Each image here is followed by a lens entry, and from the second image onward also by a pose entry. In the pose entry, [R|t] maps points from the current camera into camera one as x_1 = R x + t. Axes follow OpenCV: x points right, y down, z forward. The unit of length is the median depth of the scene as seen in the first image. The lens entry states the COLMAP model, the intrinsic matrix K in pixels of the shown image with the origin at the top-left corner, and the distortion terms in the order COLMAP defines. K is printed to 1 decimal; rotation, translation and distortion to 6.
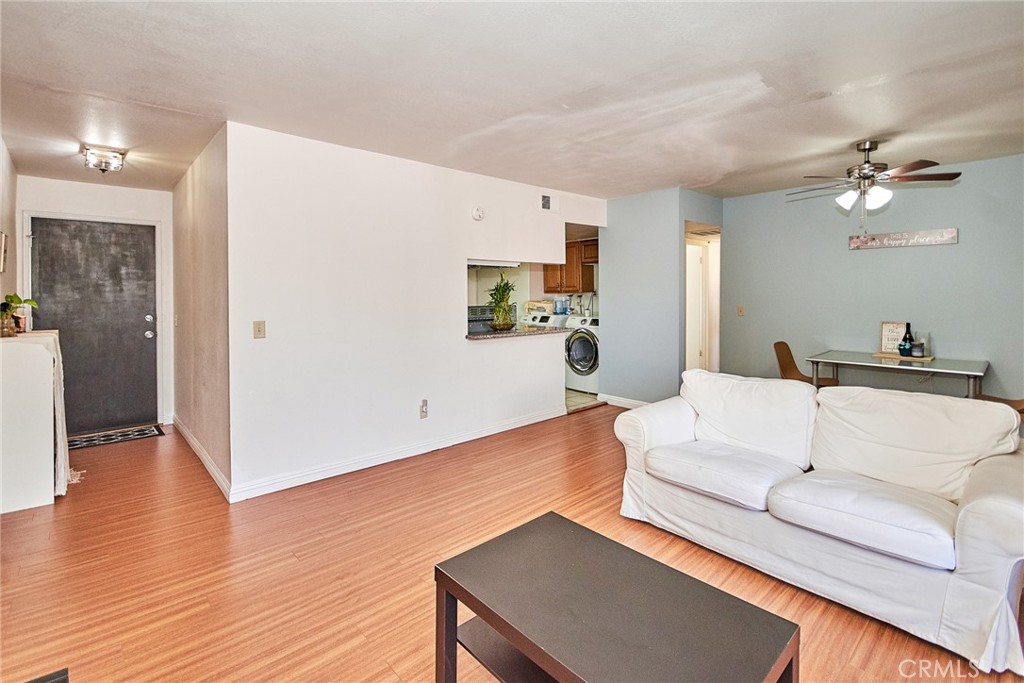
lens RADIAL K [[472.7, 0, 519.6], [0, 472.7, 299.3], [0, 0, 1]] dist [0.004391, -0.005990]
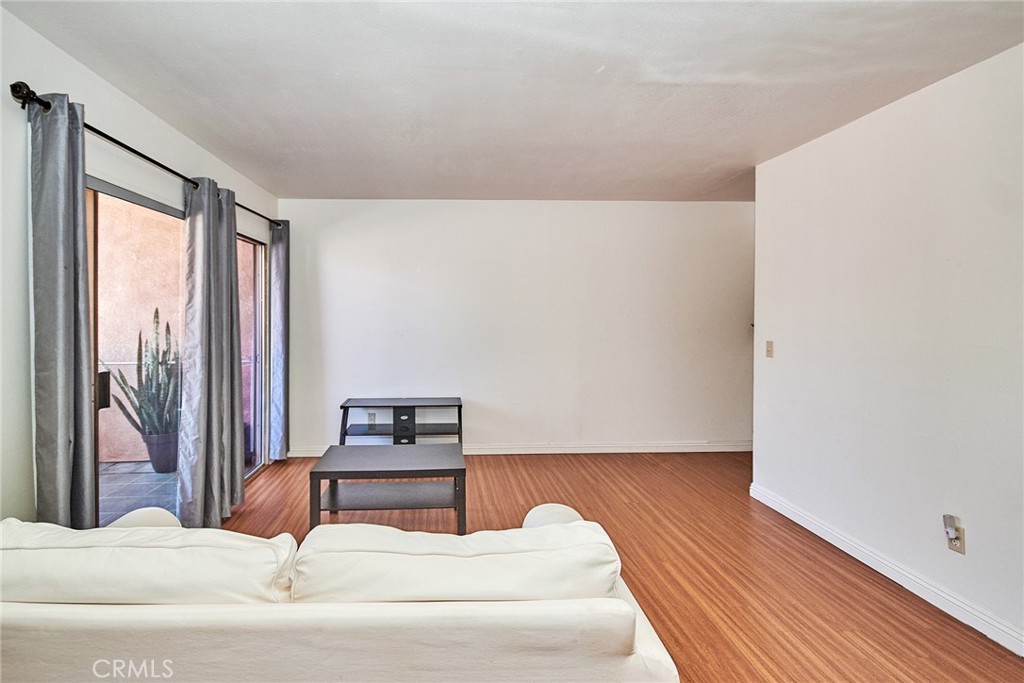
lens RADIAL K [[472.7, 0, 460.1], [0, 472.7, 318.7], [0, 0, 1]] dist [0.004391, -0.005990]
pose [[-0.646676, 0.011992, -0.762670, 0.537196], [-0.005937, 0.999767, 0.020755, -0.017320], [0.762741, 0.017950, -0.646454, 0.878386]]
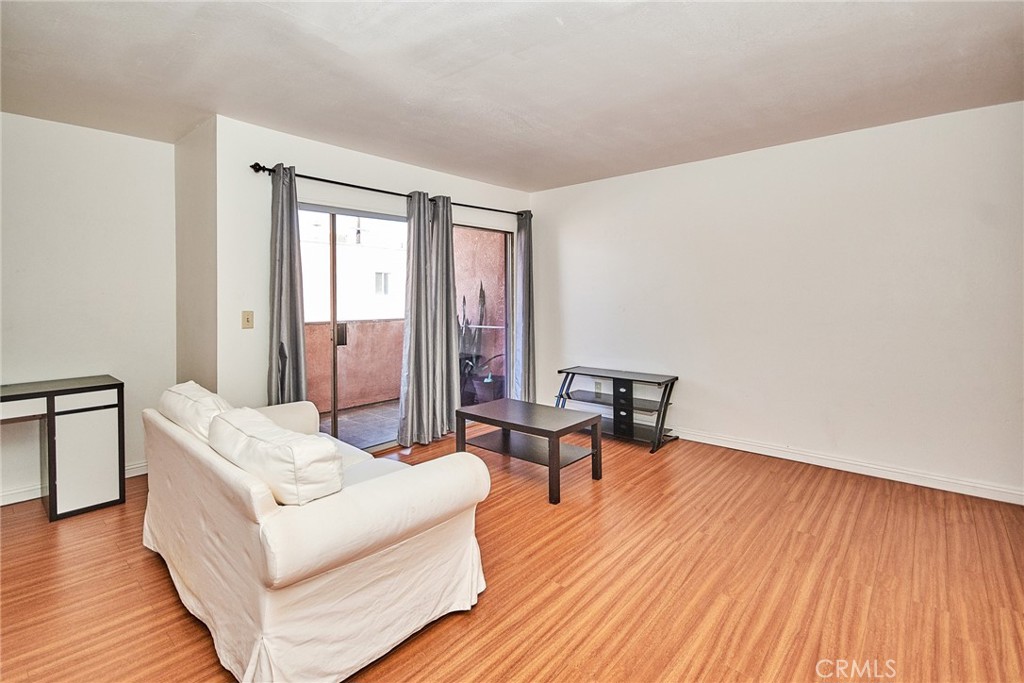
lens RADIAL K [[472.7, 0, 528.2], [0, 472.7, 298.0], [0, 0, 1]] dist [0.004391, -0.005990]
pose [[-0.991454, 0.009105, -0.130138, 0.156620], [0.007127, 0.999852, 0.015655, -0.000351], [0.130261, 0.014594, -0.991372, 1.137774]]
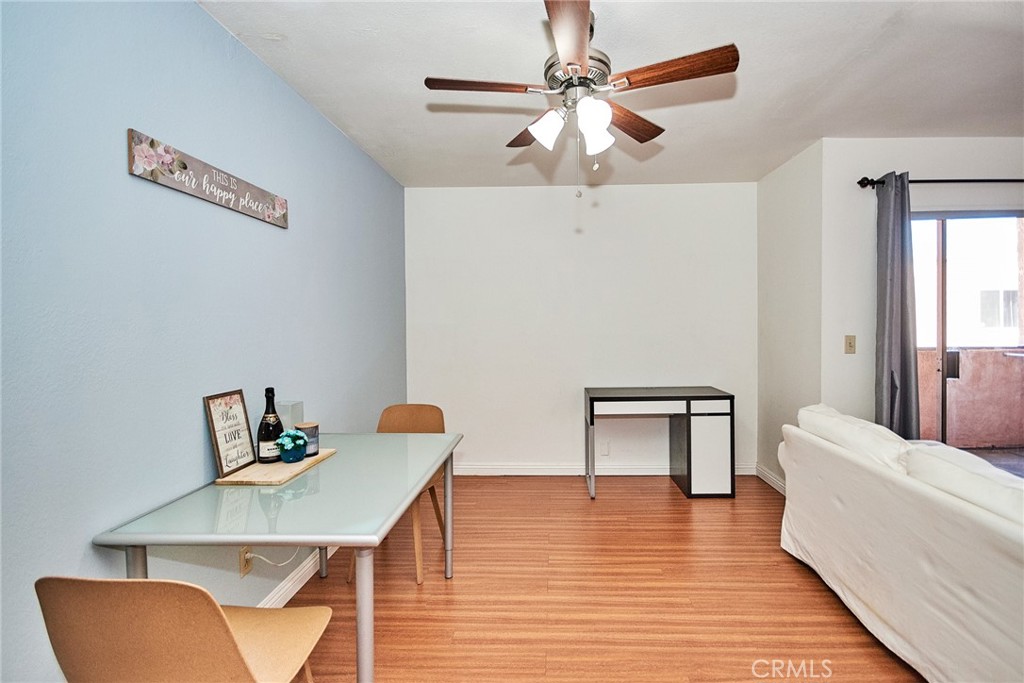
lens RADIAL K [[472.7, 0, 545.2], [0, 472.7, 329.2], [0, 0, 1]] dist [0.004391, -0.005990]
pose [[-0.729890, 0.005323, 0.683543, 0.343542], [0.026816, 0.999423, 0.020852, -0.007399], [-0.683038, 0.033549, -0.729612, 1.178714]]
